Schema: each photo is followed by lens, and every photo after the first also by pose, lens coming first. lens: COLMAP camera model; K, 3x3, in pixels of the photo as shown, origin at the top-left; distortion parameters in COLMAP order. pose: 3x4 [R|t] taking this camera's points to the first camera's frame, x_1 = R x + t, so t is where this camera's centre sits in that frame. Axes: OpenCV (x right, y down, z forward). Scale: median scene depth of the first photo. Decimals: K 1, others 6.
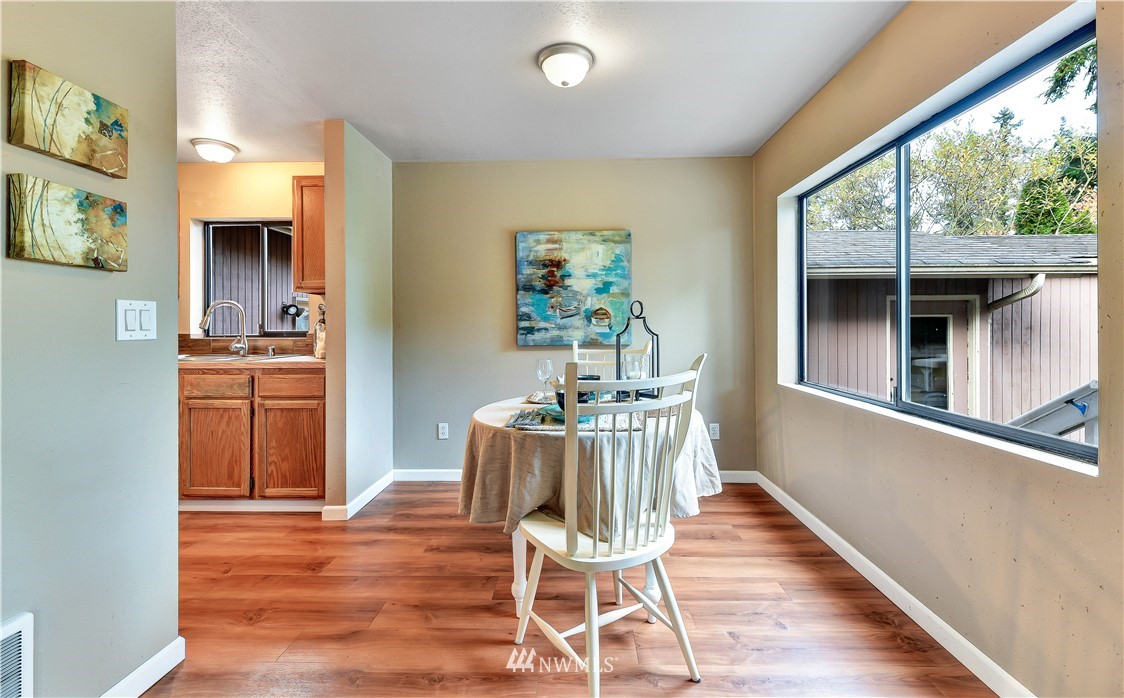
lens RADIAL K [[465.3, 0, 582.5], [0, 465.3, 325.2], [0, 0, 1]] dist [0.002429, 0.000076]
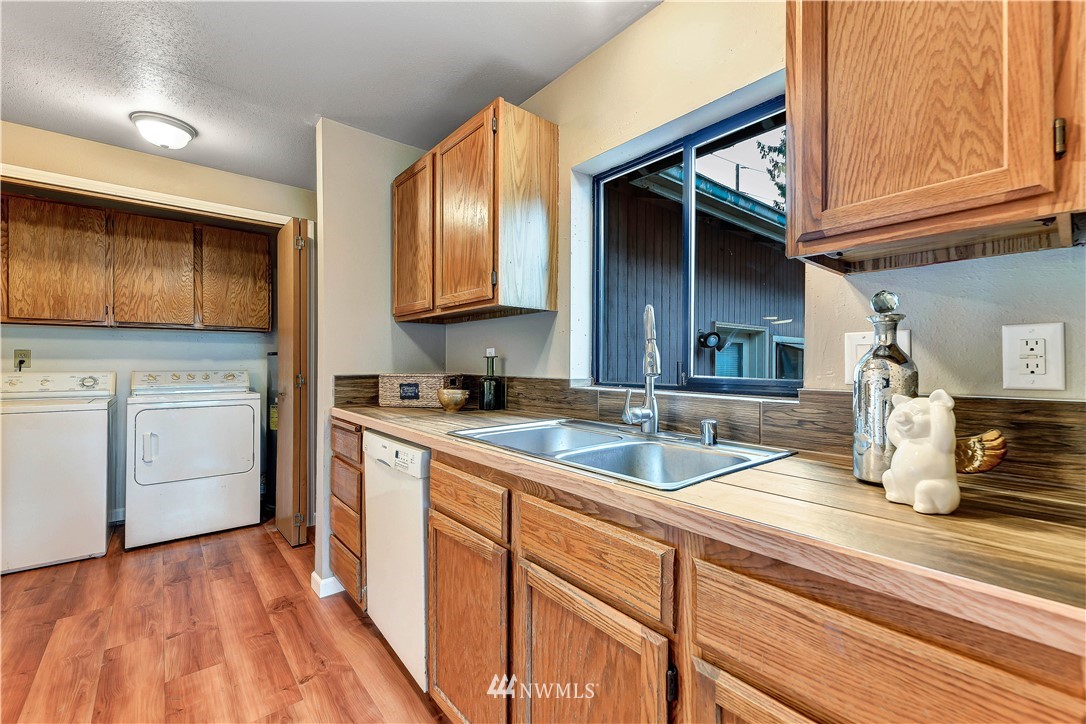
lens RADIAL K [[459.7, 0, 544.7], [0, 459.7, 361.8], [0, 0, 1]] dist [-0.000543, -0.000079]
pose [[0.653608, 0.005143, -0.756816, -0.465071], [-0.005904, 0.999981, 0.001697, -0.002984], [0.756811, 0.003359, 0.653626, 0.641904]]
